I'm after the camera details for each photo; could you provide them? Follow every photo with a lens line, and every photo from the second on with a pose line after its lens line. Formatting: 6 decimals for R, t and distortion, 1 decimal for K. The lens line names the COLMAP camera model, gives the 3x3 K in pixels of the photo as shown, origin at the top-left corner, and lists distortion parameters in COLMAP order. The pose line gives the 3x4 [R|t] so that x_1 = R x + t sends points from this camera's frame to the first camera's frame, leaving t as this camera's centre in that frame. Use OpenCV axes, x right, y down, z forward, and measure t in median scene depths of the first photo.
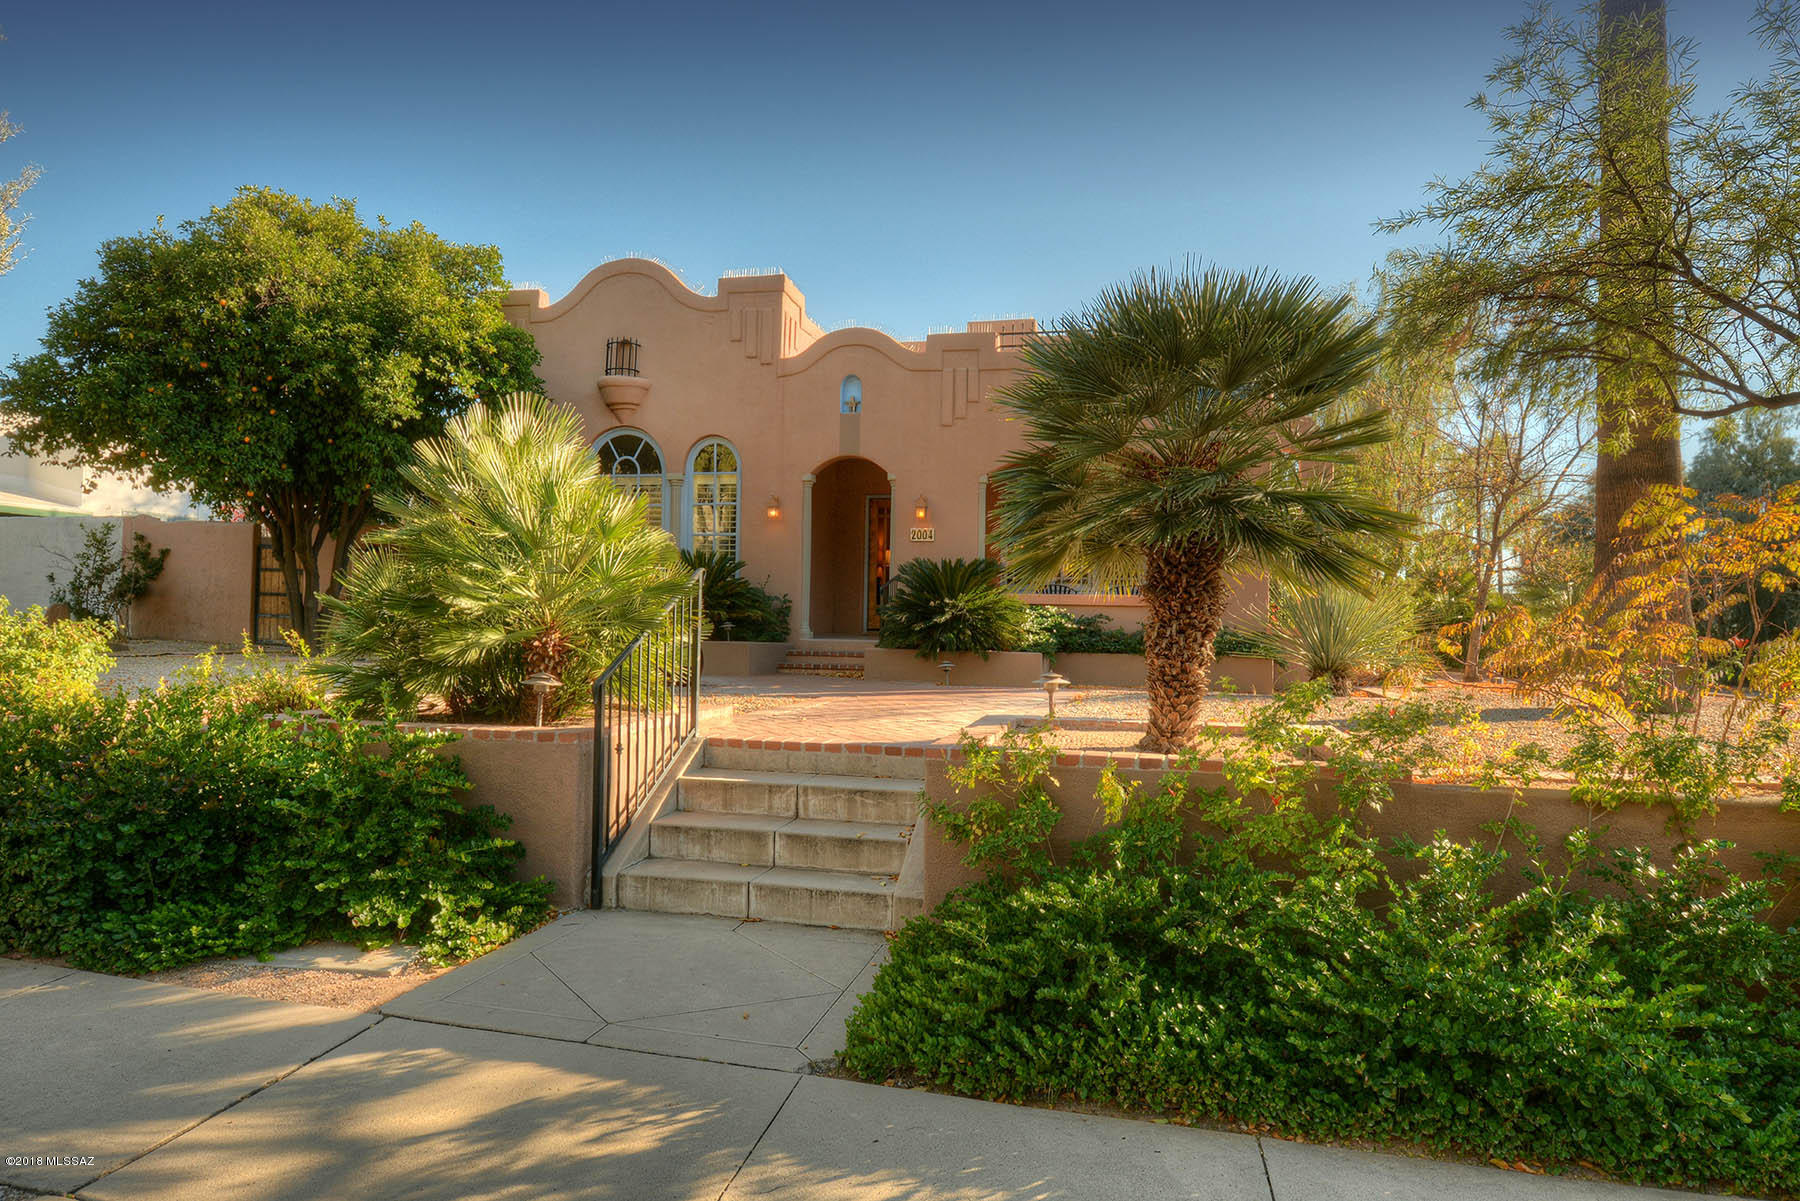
lens RADIAL K [[1262.1, 0, 897.9], [0, 1262.1, 589.7], [0, 0, 1]] dist [0.008251, -0.024758]
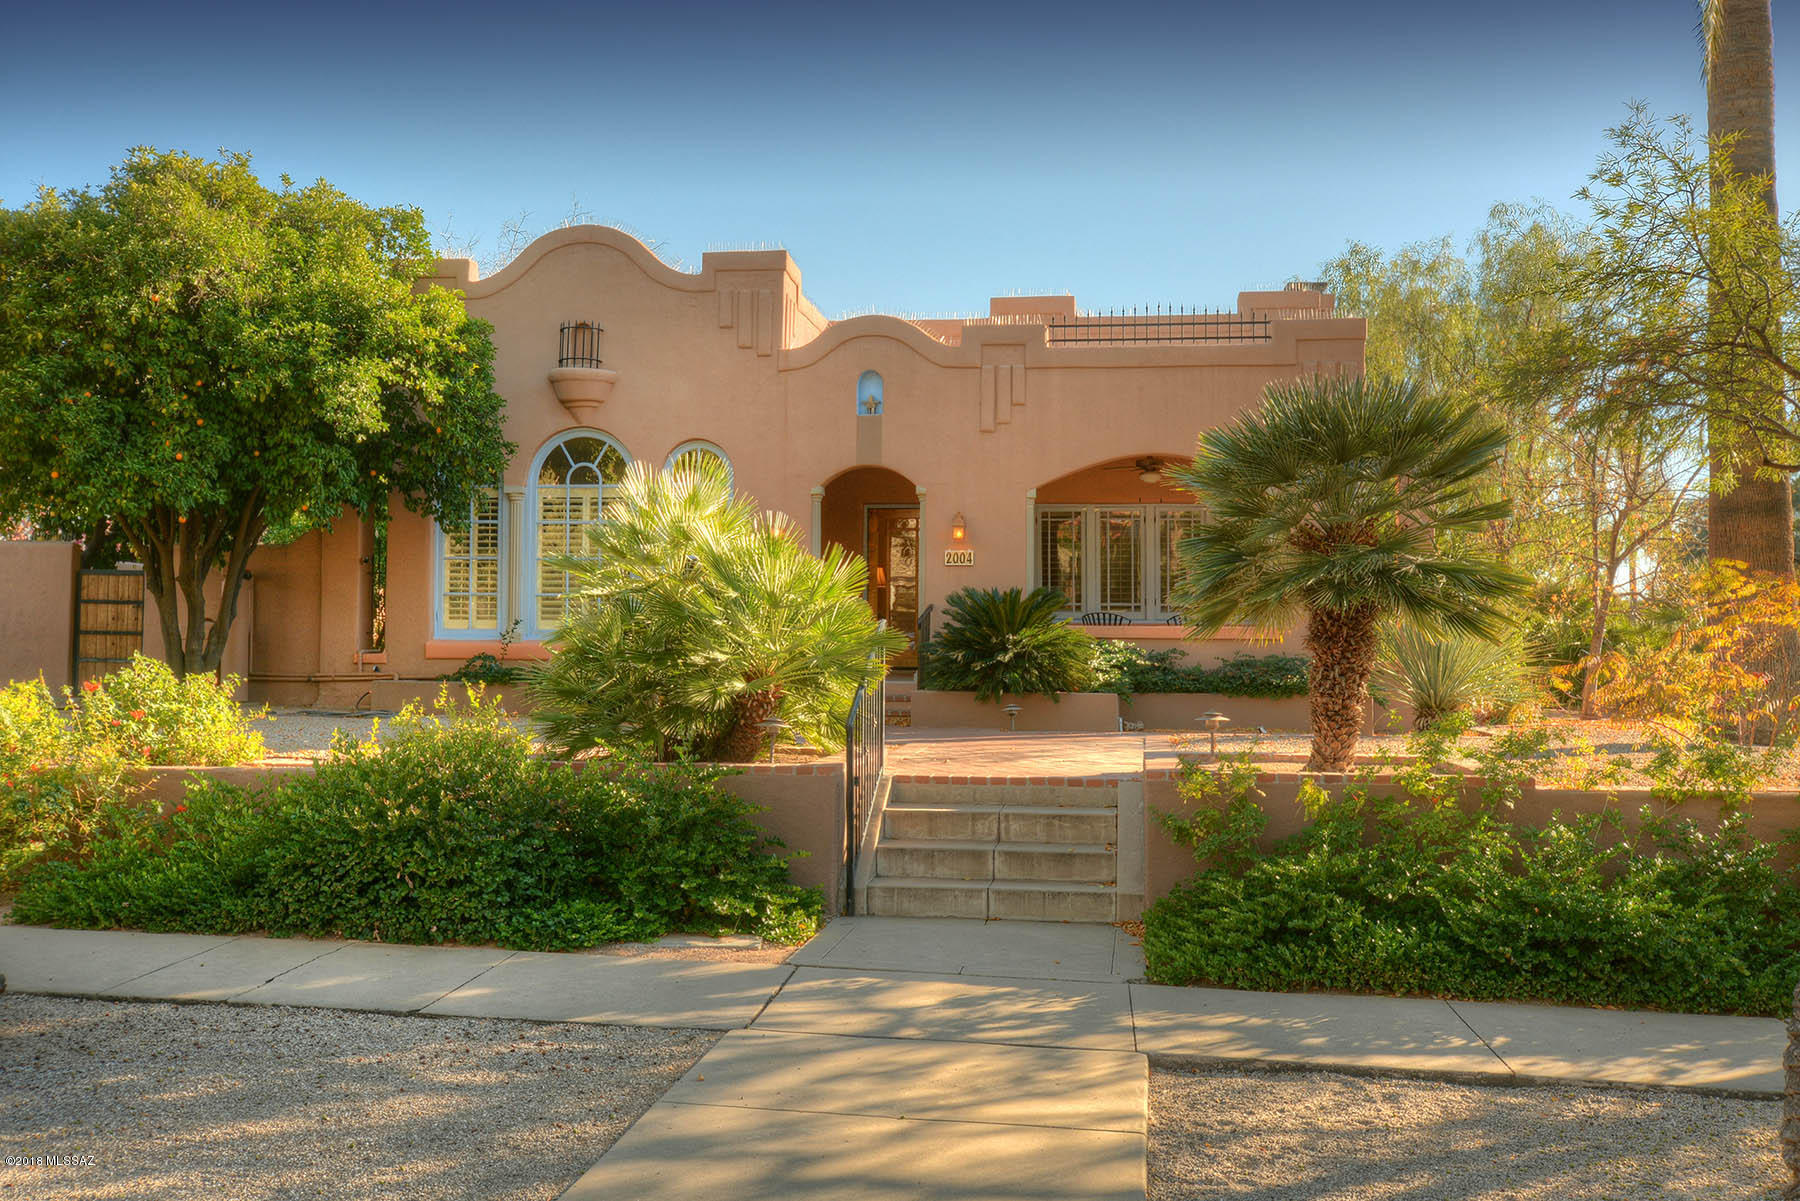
lens RADIAL K [[1708.3, 0, 900.3], [0, 1708.3, 595.8], [0, 0, 1]] dist [0.022059, 0.000000]
pose [[0.999077, -0.010730, 0.041594, -0.228565], [0.011079, 0.999905, -0.008166, -0.028646], [-0.041503, 0.008619, 0.999101, -0.532450]]
